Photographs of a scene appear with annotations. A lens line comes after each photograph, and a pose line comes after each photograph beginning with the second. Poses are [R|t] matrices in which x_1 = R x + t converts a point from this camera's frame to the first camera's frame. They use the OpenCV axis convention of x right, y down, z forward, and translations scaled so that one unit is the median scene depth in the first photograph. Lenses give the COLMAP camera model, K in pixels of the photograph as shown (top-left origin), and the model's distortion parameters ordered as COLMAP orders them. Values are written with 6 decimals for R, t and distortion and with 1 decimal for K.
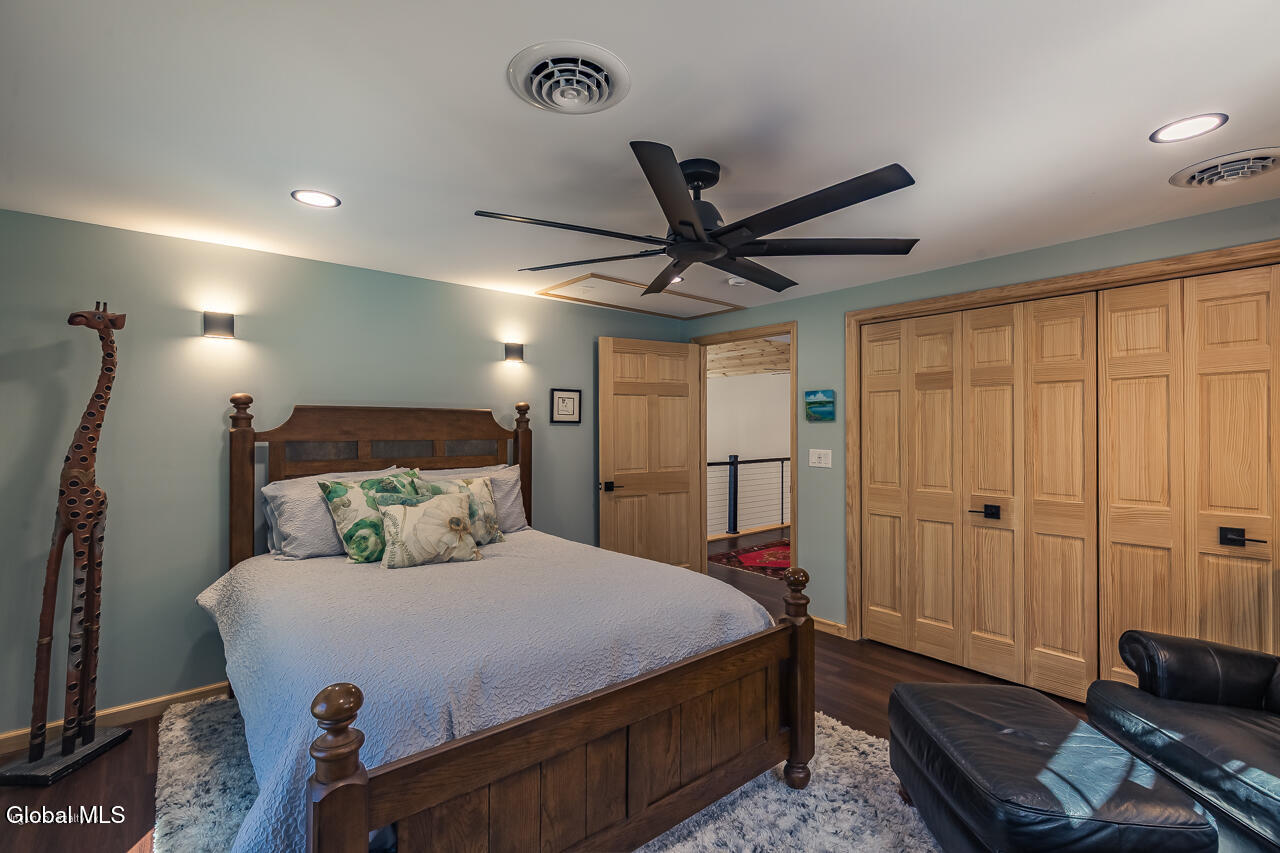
lens RADIAL K [[583.0, 0, 646.5], [0, 583.0, 432.6], [0, 0, 1]] dist [0.009600, -0.000261]
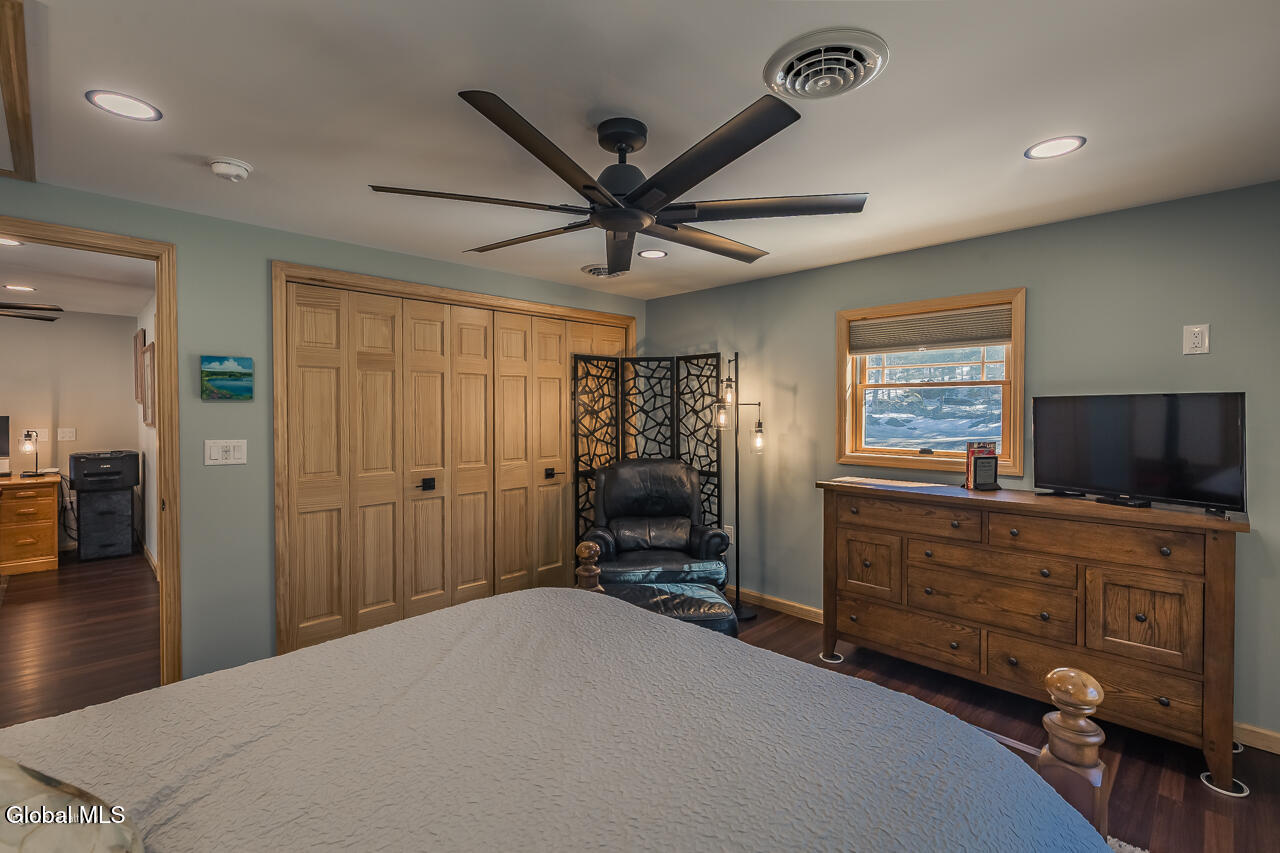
lens RADIAL K [[572.5, 0, 640.0], [0, 572.5, 426.5], [0, 0, 1]] dist [0.002504, 0.000592]
pose [[-0.080195, -0.028432, 0.996374, -0.504176], [0.005664, 0.999564, 0.028979, -0.005188], [-0.996763, 0.007967, -0.079999, 0.636413]]
